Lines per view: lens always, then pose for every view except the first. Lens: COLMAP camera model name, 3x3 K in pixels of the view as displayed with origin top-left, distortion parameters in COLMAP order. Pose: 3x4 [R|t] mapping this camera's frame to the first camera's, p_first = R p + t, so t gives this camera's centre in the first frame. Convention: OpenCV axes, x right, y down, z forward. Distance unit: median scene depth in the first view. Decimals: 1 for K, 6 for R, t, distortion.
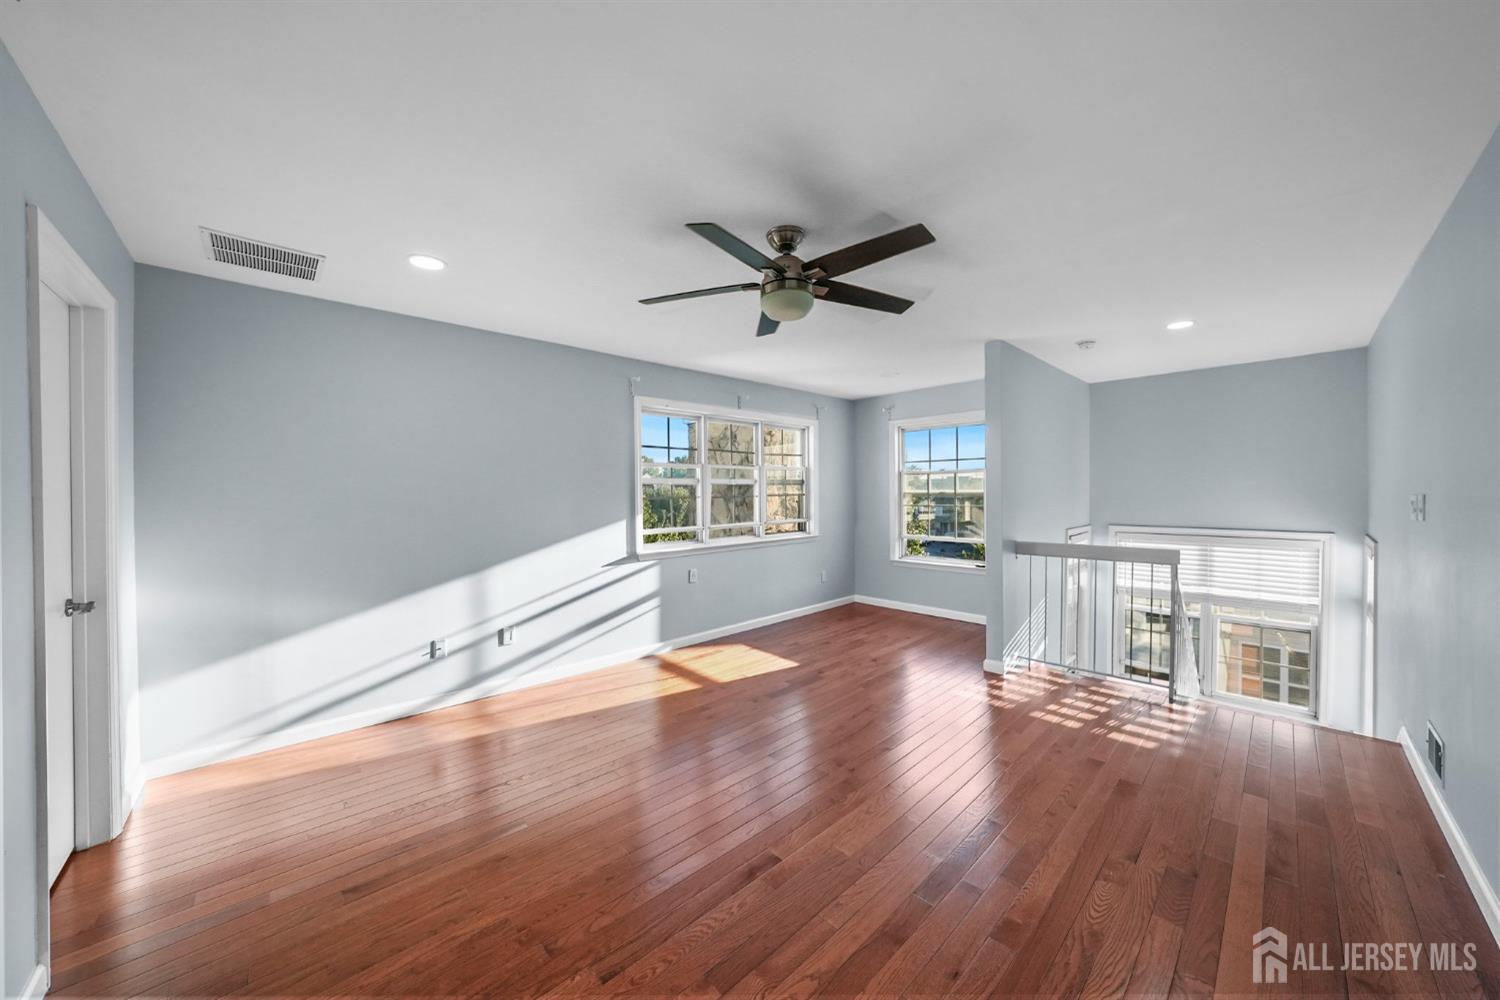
lens RADIAL K [[523.1, 0, 758.1], [0, 523.1, 498.4], [0, 0, 1]] dist [-0.001024, 0.000048]
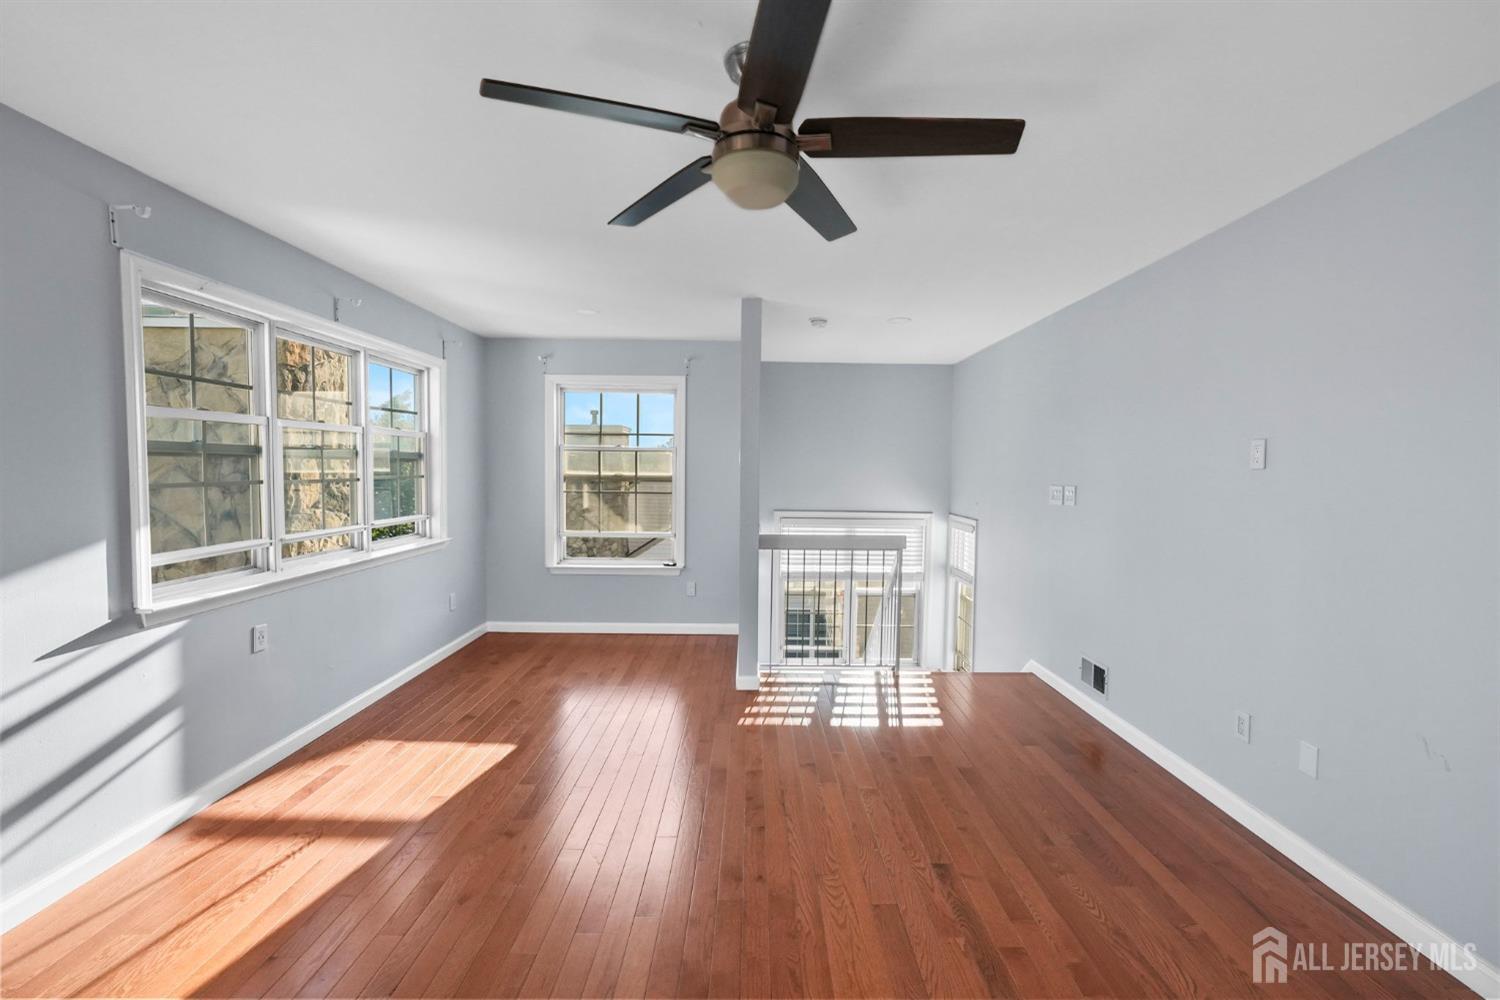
lens RADIAL K [[633.5, 0, 750.2], [0, 633.5, 506.0], [0, 0, 1]] dist [-0.002907, -0.000200]
pose [[0.692698, -0.026414, 0.720744, -0.233096], [-0.007897, 0.998991, 0.044202, -0.010975], [-0.721184, -0.036310, 0.691791, 0.234125]]
